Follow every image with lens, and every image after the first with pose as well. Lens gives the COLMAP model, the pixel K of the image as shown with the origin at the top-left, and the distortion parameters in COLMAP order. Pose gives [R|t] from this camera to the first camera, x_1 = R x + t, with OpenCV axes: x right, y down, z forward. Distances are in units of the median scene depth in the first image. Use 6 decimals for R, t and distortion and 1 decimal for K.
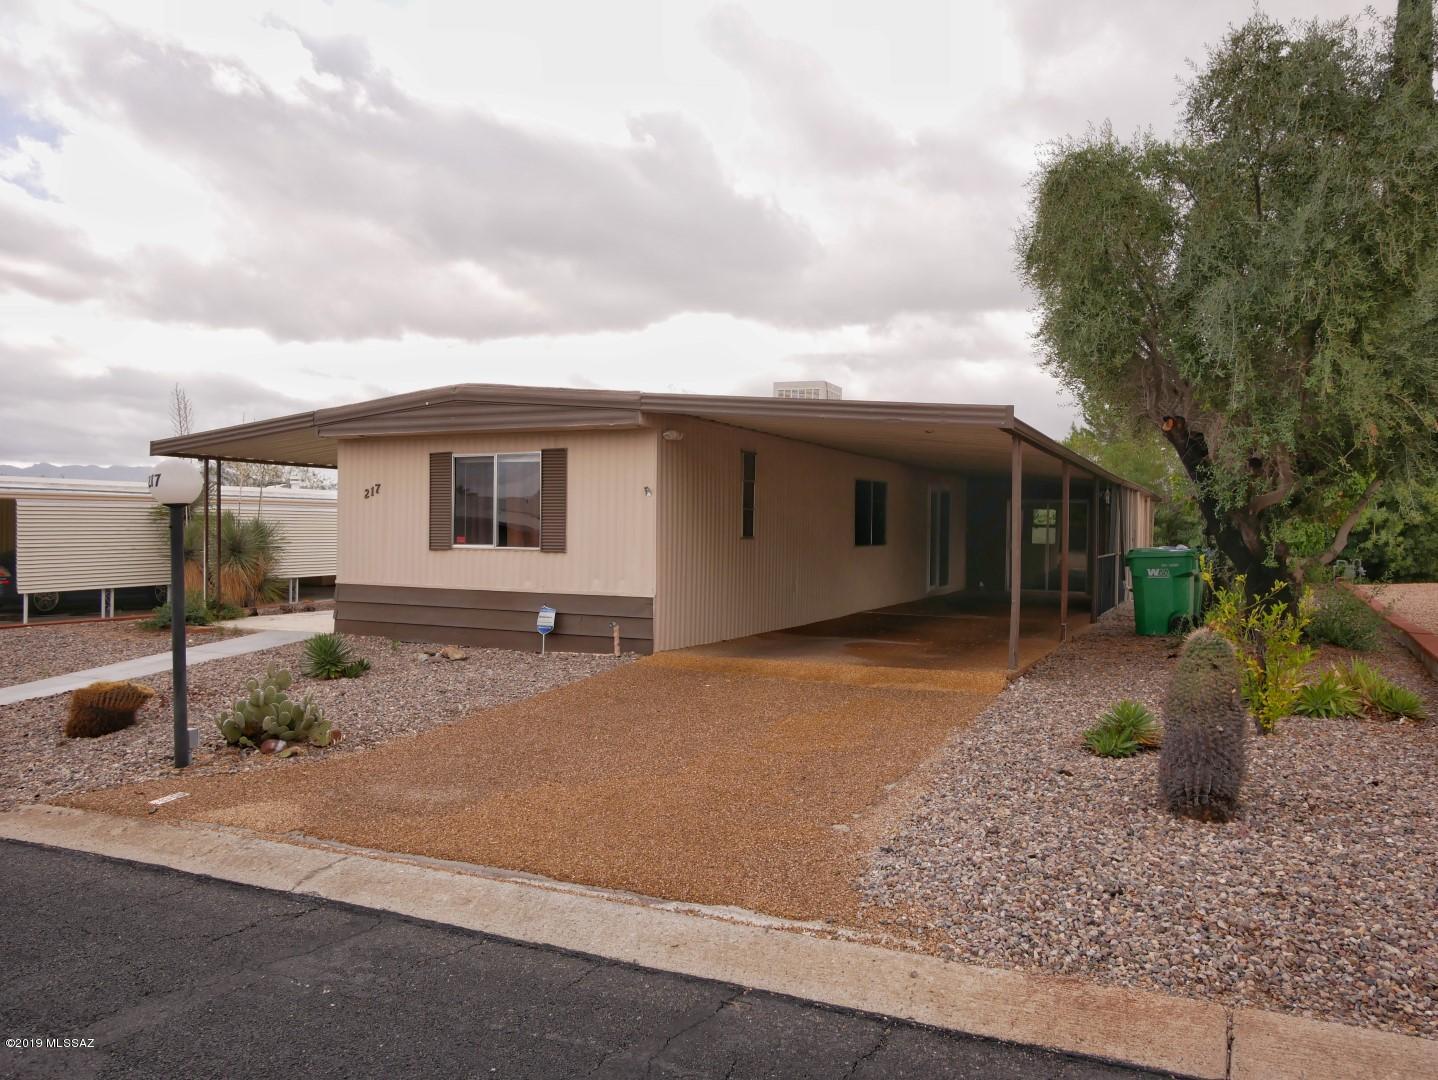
lens RADIAL K [[1046.7, 0, 718.9], [0, 1046.7, 539.2], [0, 0, 1]] dist [-0.009656, 0.000311]
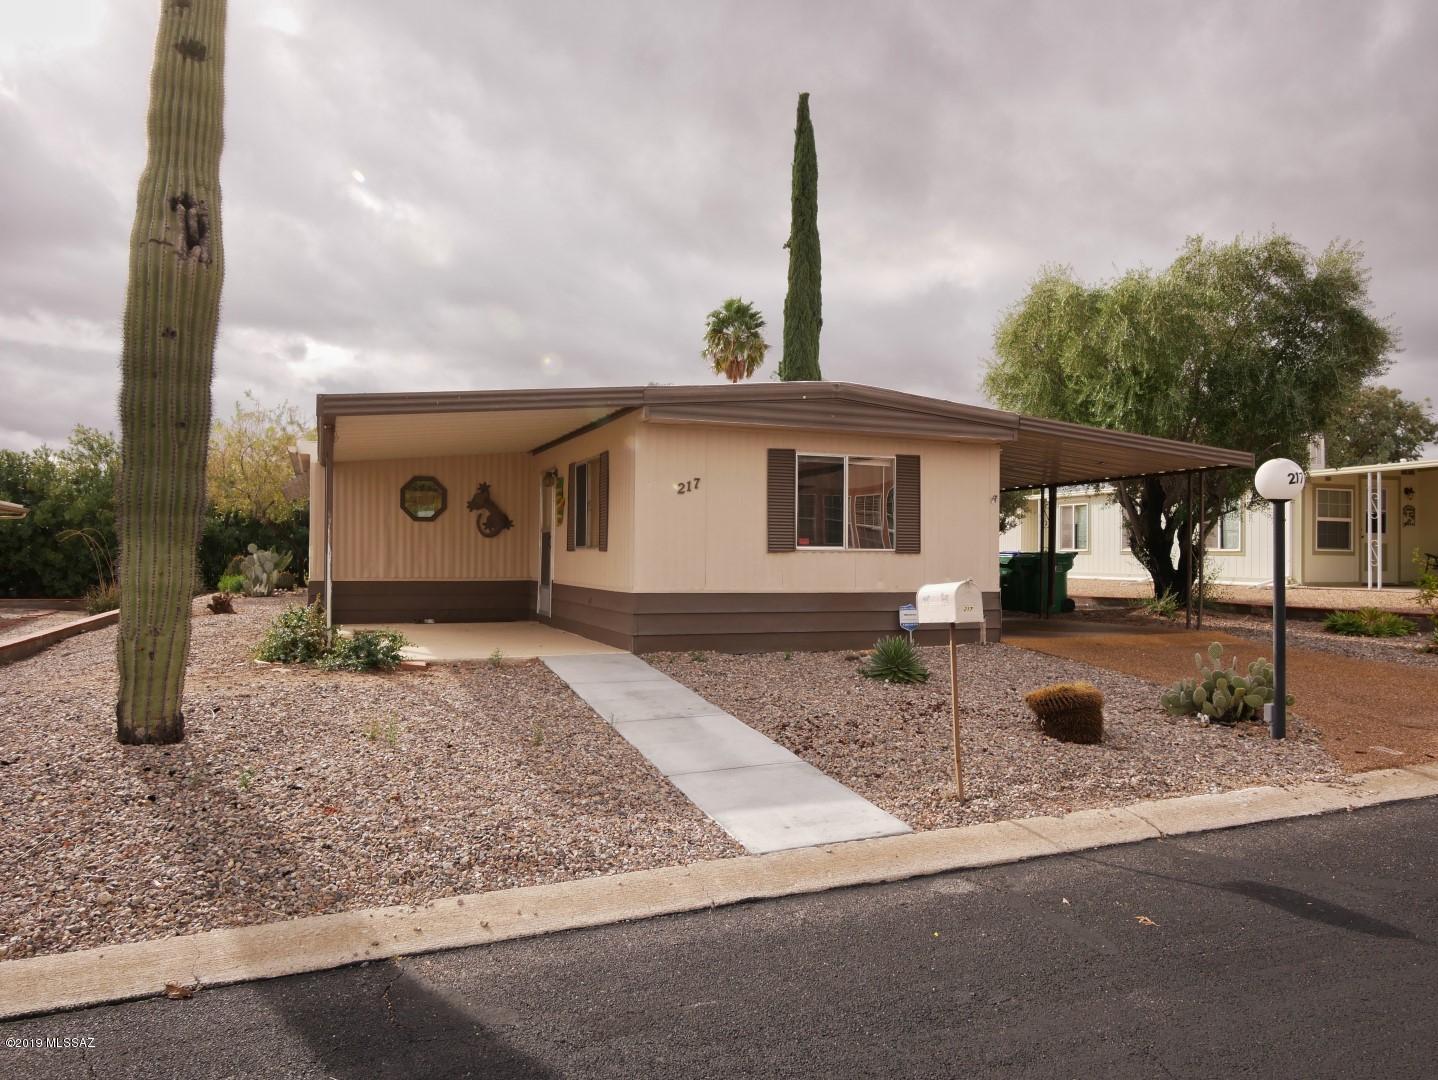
lens RADIAL K [[1046.7, 0, 723.4], [0, 1046.7, 546.2], [0, 0, 1]] dist [-0.009656, 0.000311]
pose [[0.685370, 0.000754, 0.728195, -1.023425], [-0.001292, 0.999999, 0.000181, 0.005371], [-0.728194, -0.001065, 0.685370, 0.401406]]
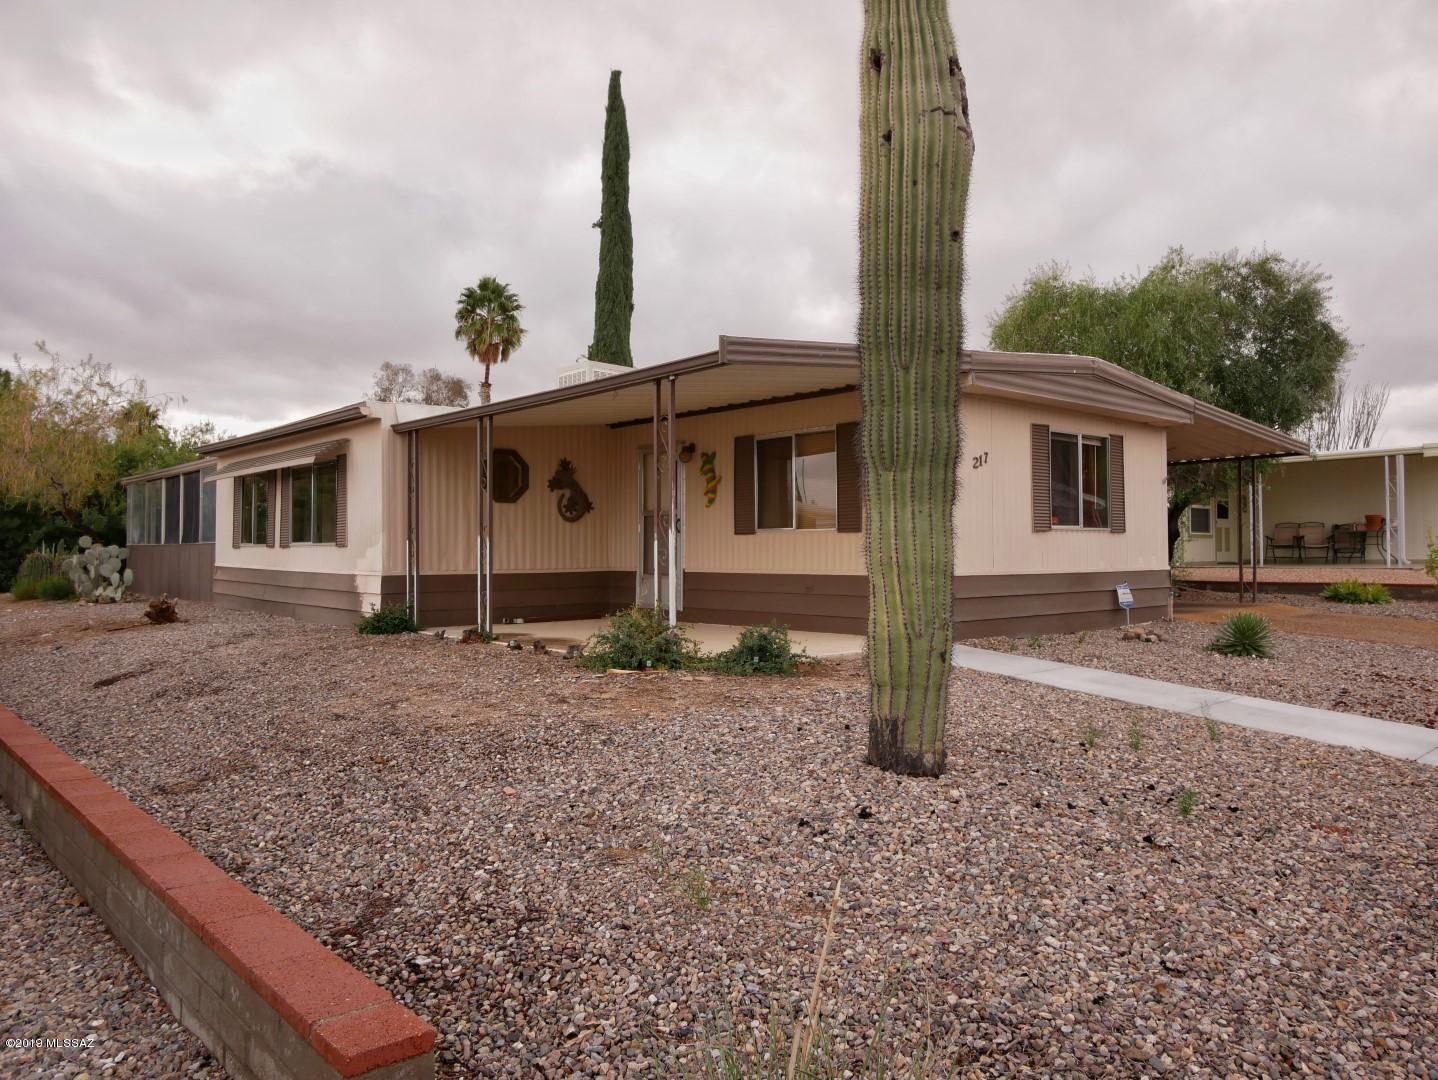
lens RADIAL K [[1046.7, 0, 719.7], [0, 1046.7, 533.5], [0, 0, 1]] dist [-0.009656, 0.000311]
pose [[0.385817, 0.003412, 0.922569, -1.253997], [0.008301, 0.999940, -0.007170, 0.017279], [-0.922538, 0.010425, 0.385765, 0.936113]]
